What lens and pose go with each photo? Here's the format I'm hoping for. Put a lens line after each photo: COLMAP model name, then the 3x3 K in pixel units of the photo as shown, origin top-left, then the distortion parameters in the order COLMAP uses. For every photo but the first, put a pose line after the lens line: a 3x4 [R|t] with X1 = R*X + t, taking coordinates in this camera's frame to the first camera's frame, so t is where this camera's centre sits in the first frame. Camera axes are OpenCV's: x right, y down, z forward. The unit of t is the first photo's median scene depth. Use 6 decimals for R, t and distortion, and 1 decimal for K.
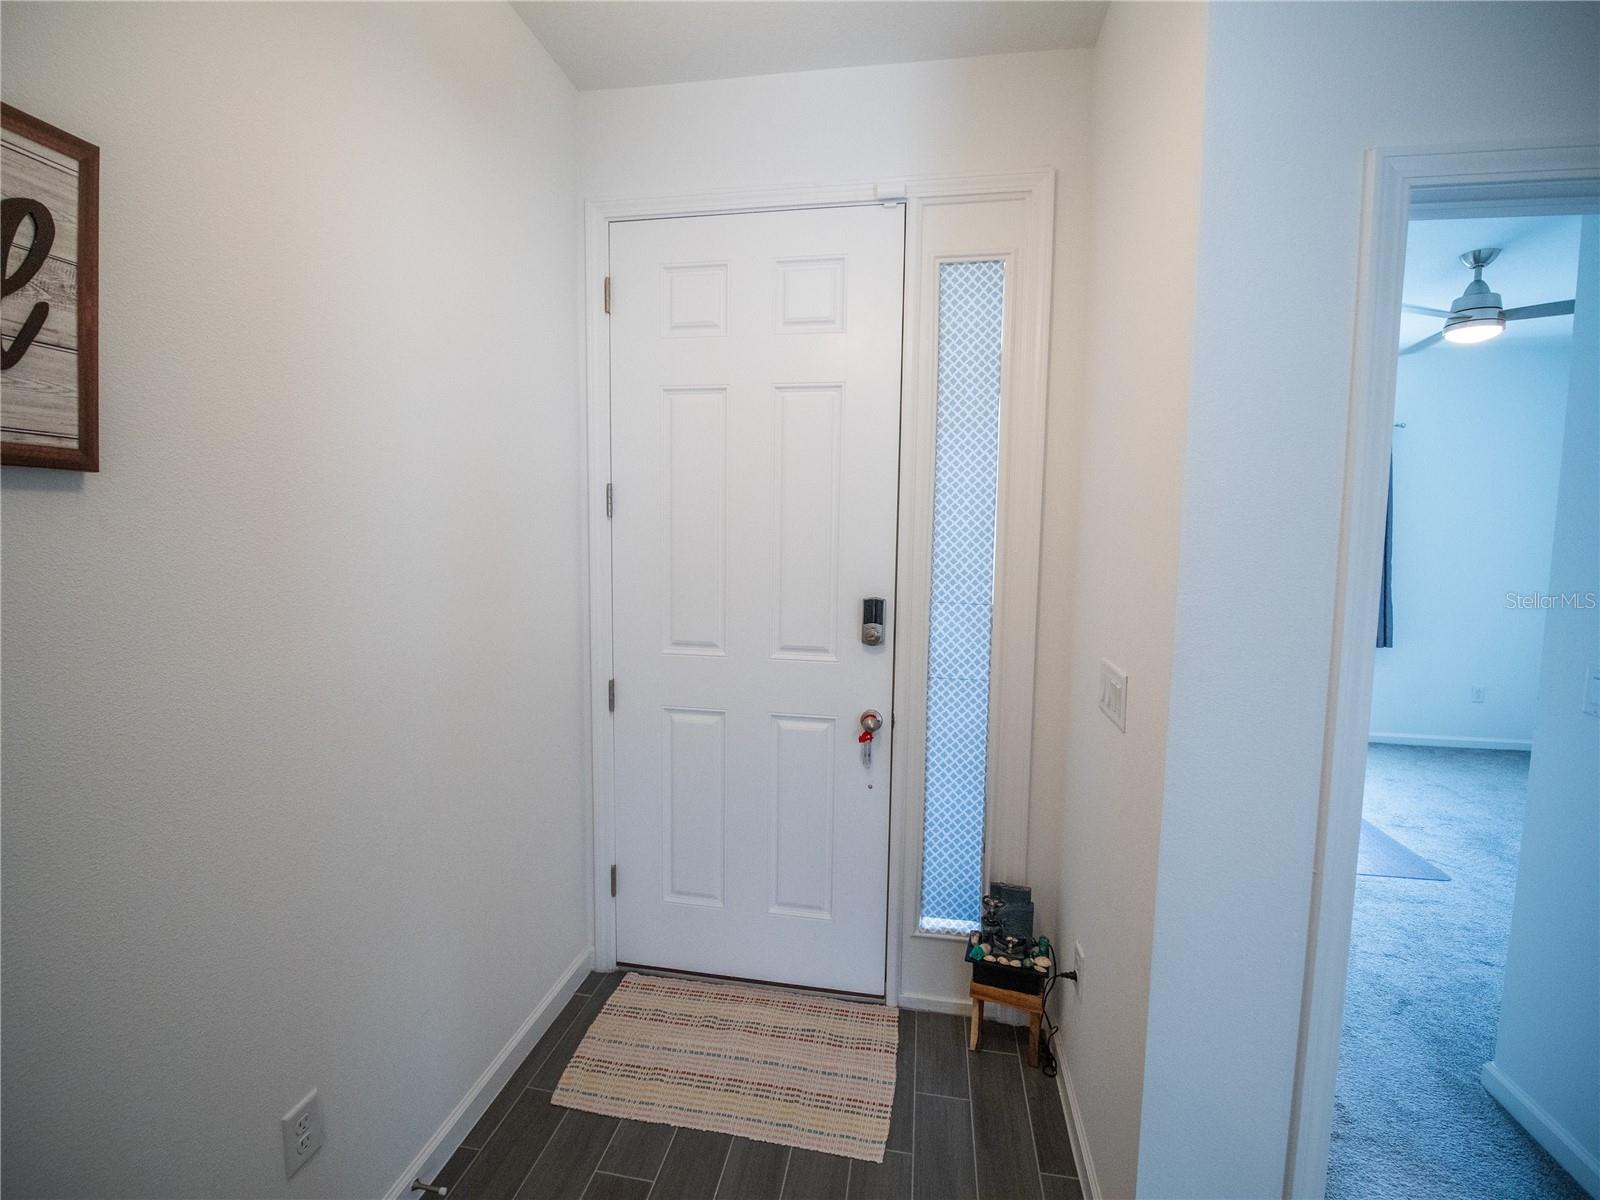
lens RADIAL K [[761.8, 0, 786.9], [0, 761.8, 609.3], [0, 0, 1]] dist [-0.024052, -0.001831]
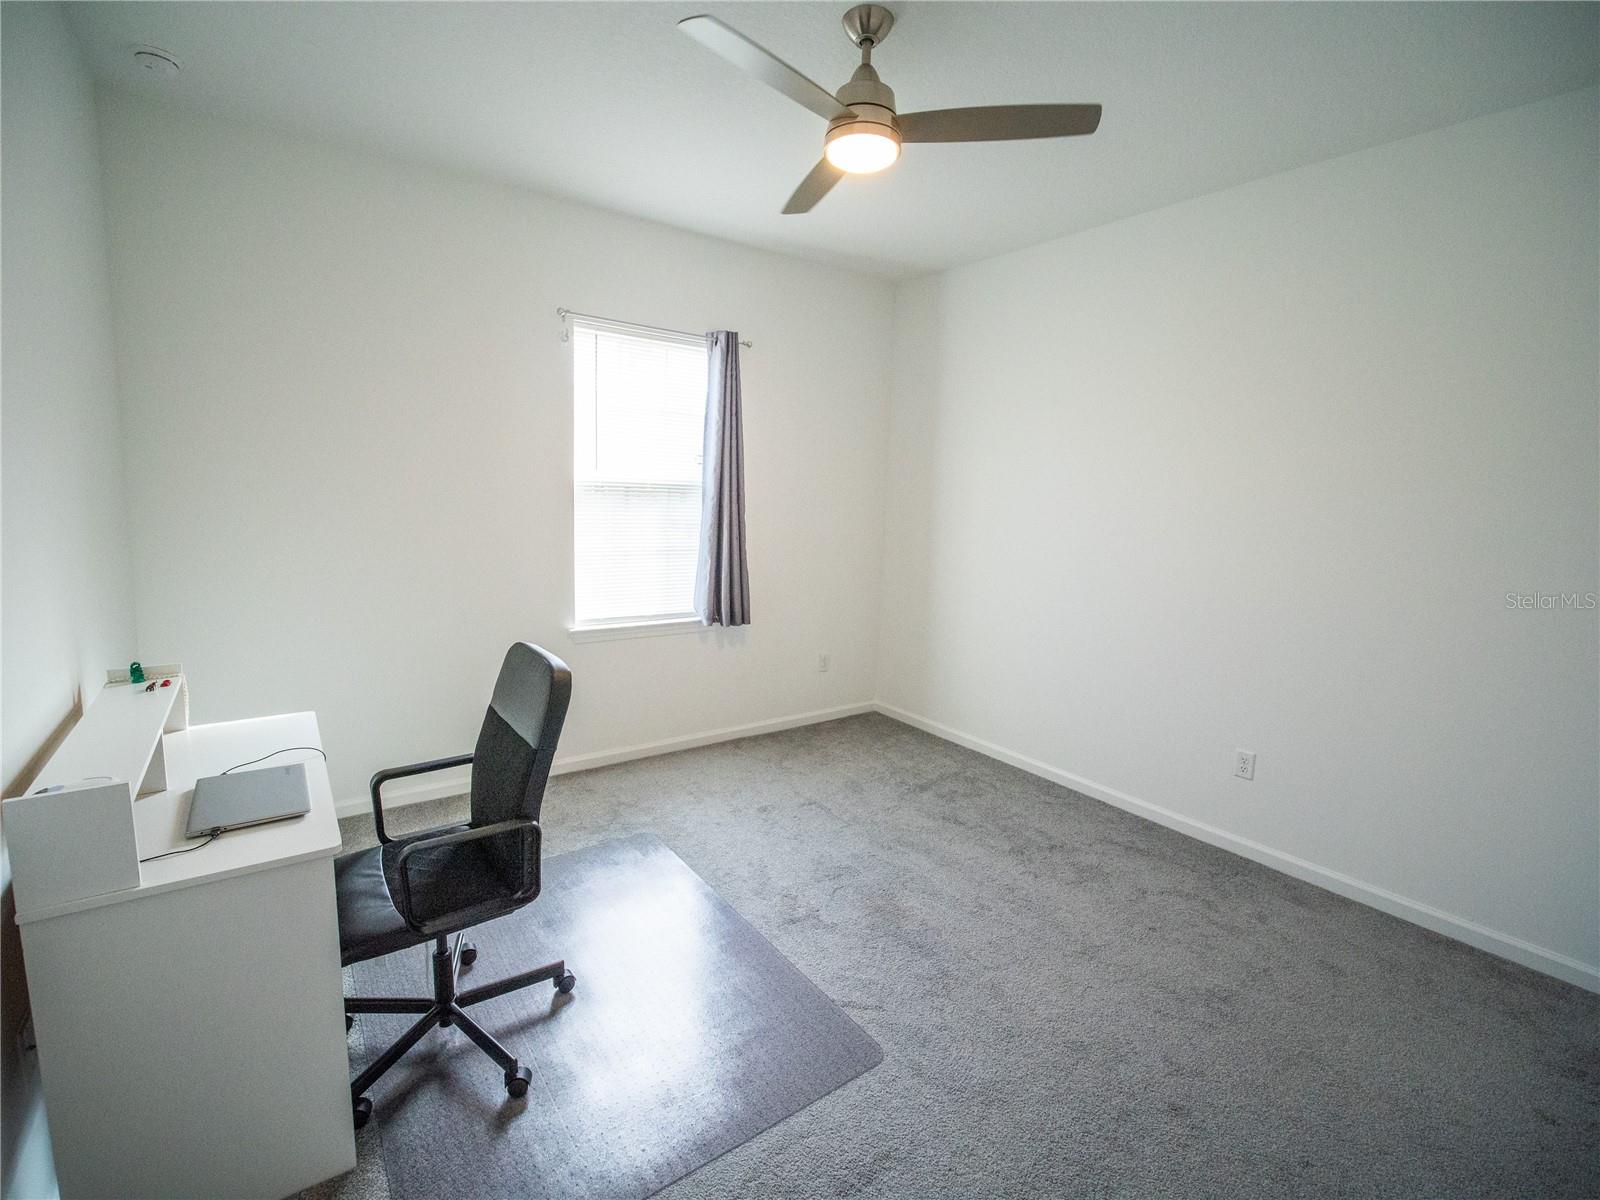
lens RADIAL K [[761.8, 0, 799.9], [0, 761.8, 611.7], [0, 0, 1]] dist [-0.024052, -0.001831]
pose [[0.709072, -0.087324, 0.699708, 0.406079], [0.038612, 0.995622, 0.085126, -0.044889], [-0.704078, -0.033344, 0.709339, 0.566320]]
